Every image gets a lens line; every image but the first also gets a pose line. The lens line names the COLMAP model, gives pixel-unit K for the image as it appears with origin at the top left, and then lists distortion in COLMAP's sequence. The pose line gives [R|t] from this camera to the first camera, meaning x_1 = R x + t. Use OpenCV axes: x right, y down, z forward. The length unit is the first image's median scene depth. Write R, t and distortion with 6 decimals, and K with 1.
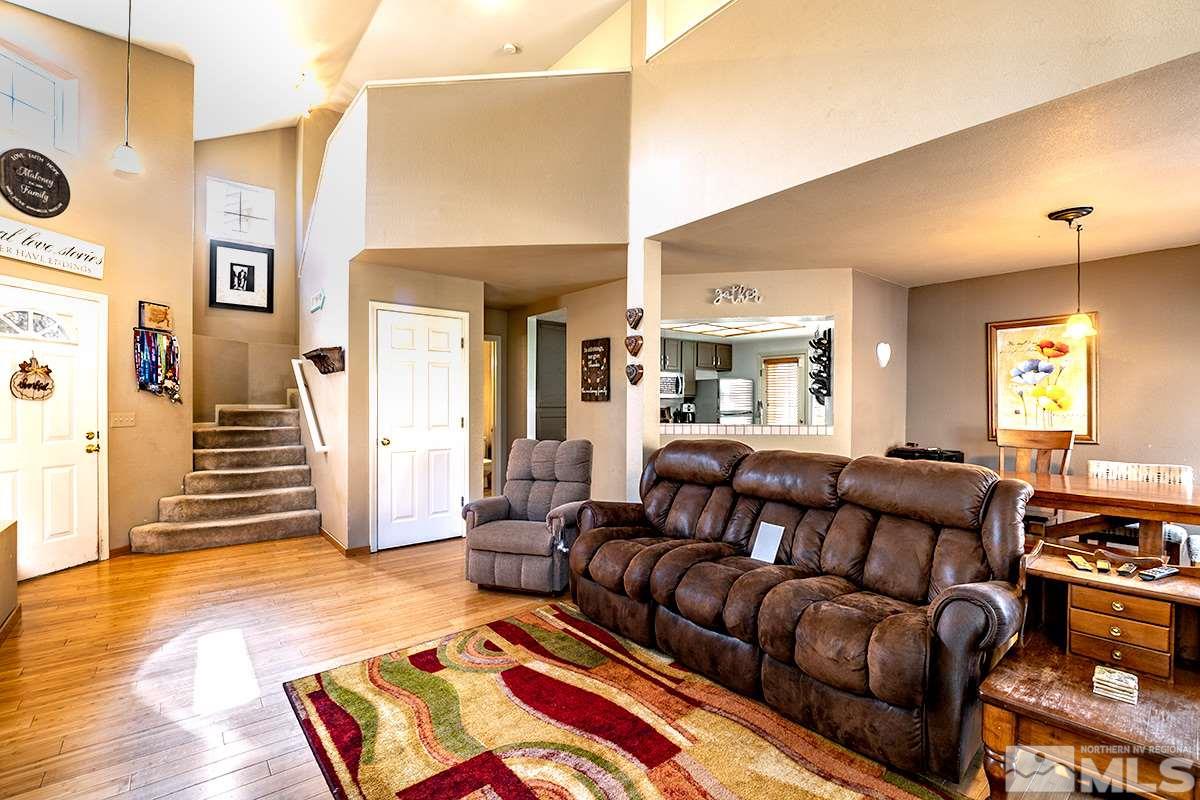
lens RADIAL K [[528.0, 0, 602.7], [0, 528.0, 400.6], [0, 0, 1]] dist [-0.009779, -0.002457]
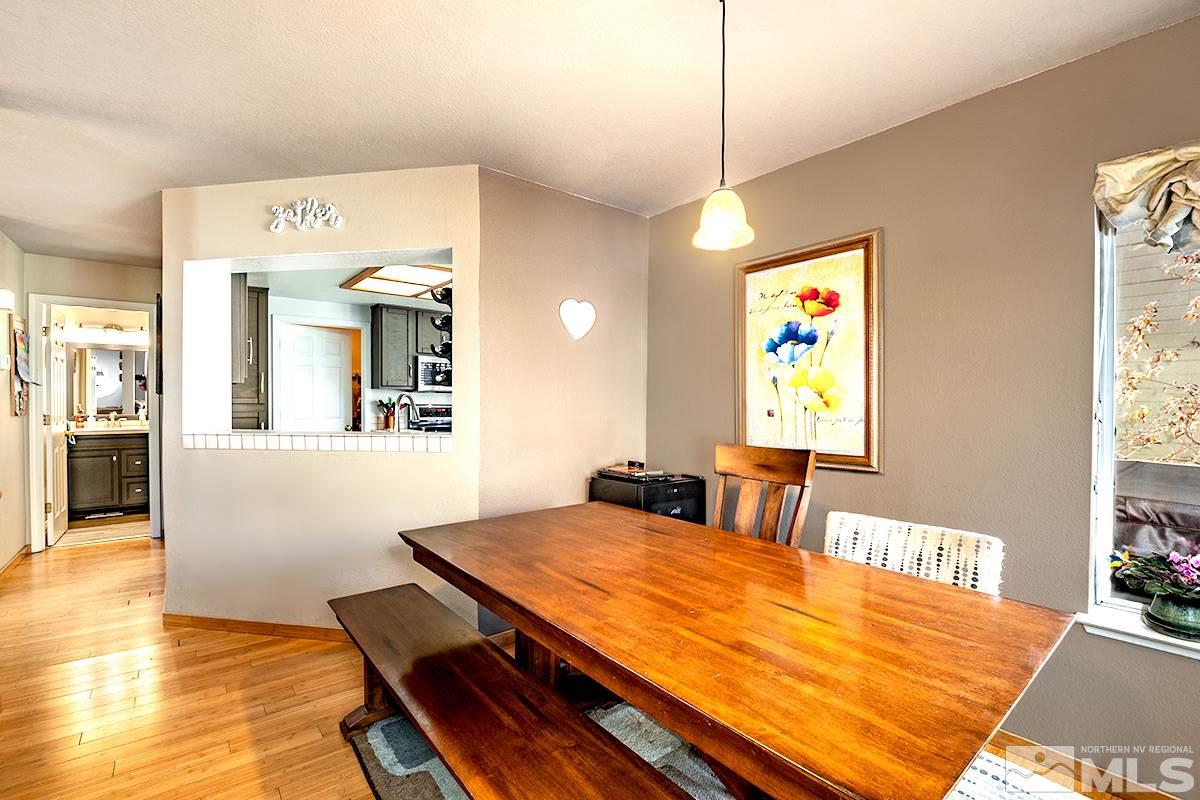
lens RADIAL K [[528.0, 0, 590.9], [0, 528.0, 398.3], [0, 0, 1]] dist [-0.009779, -0.002457]
pose [[0.999814, 0.005051, -0.018622, 1.089932], [-0.004939, 0.999970, 0.006023, 0.005682], [0.018652, -0.005930, 0.999808, 0.747748]]
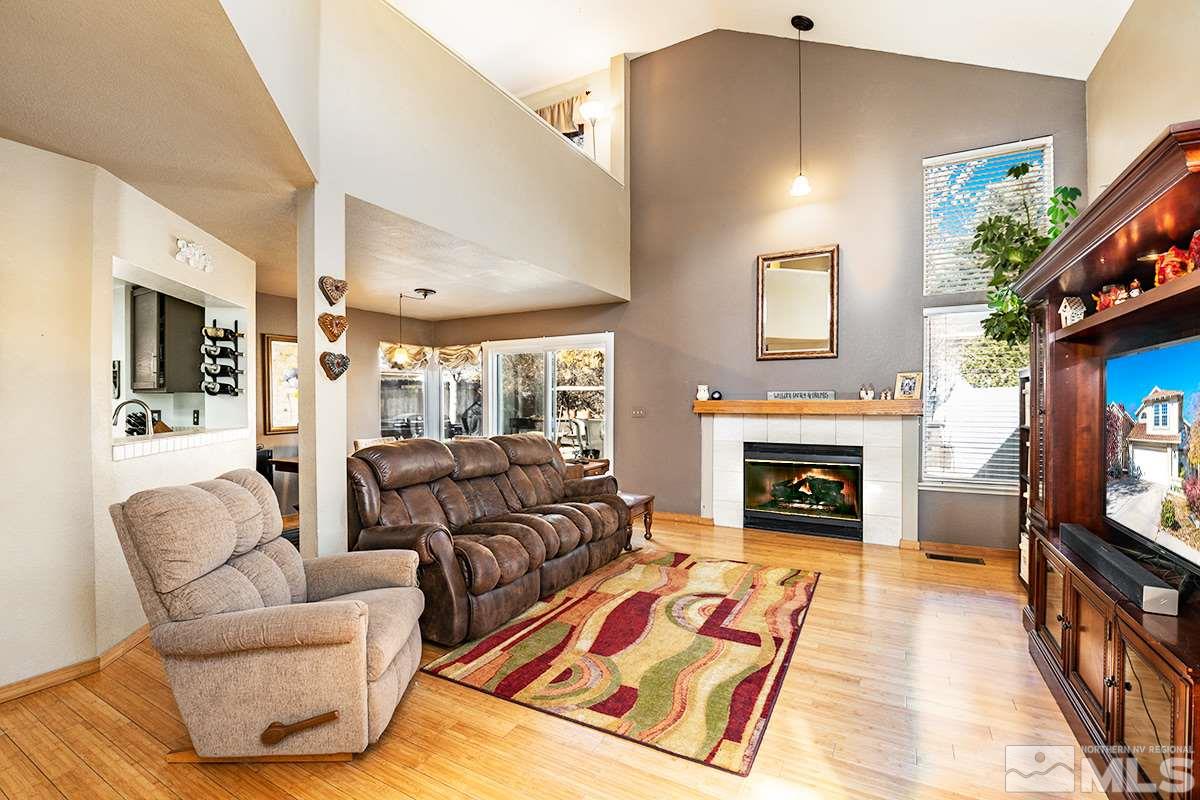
lens RADIAL K [[528.0, 0, 597.1], [0, 528.0, 400.5], [0, 0, 1]] dist [-0.009779, -0.002457]
pose [[-0.354151, -0.002399, 0.935185, -1.143094], [0.005863, 0.999971, 0.004786, -0.003980], [-0.935170, 0.007178, -0.354127, 1.352643]]
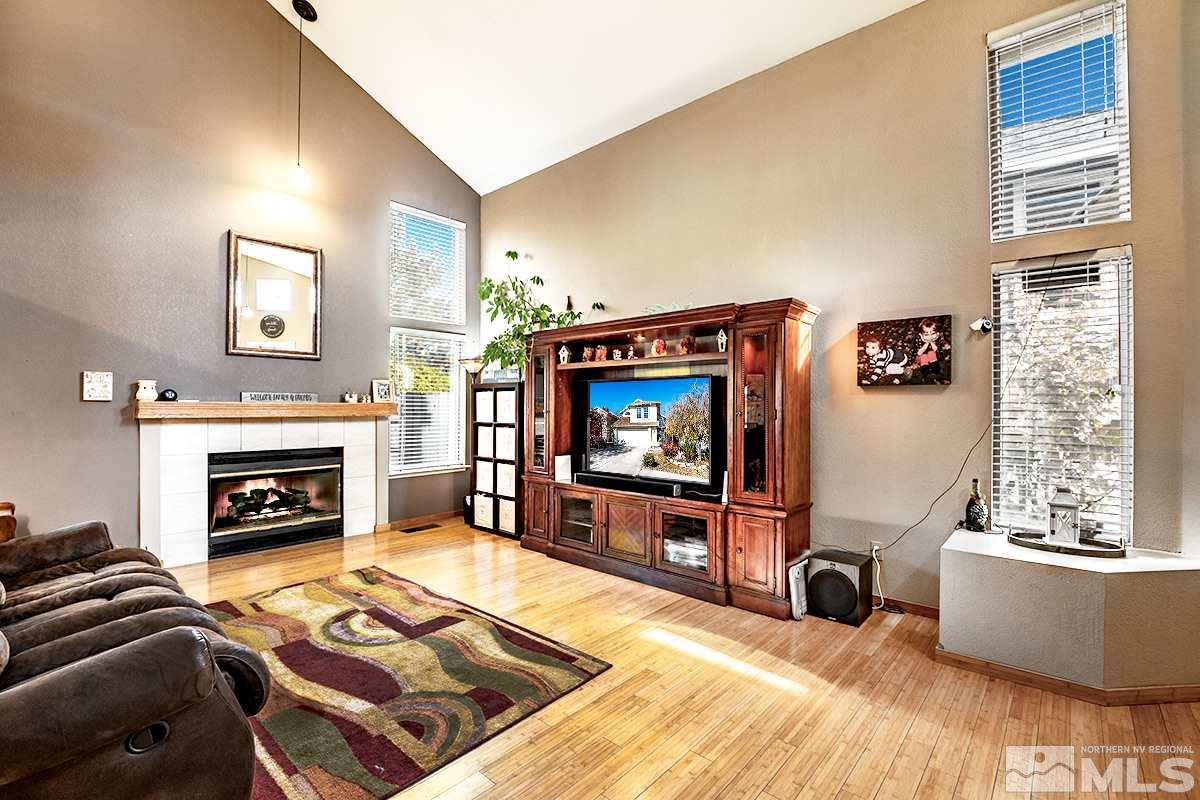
lens RADIAL K [[528.0, 0, 604.3], [0, 528.0, 400.4], [0, 0, 1]] dist [-0.009779, -0.002457]
pose [[-0.987891, -0.012986, -0.154605, -0.386256], [-0.012638, 0.999915, -0.003234, -0.006882], [0.154634, -0.001241, -0.987971, 1.925376]]
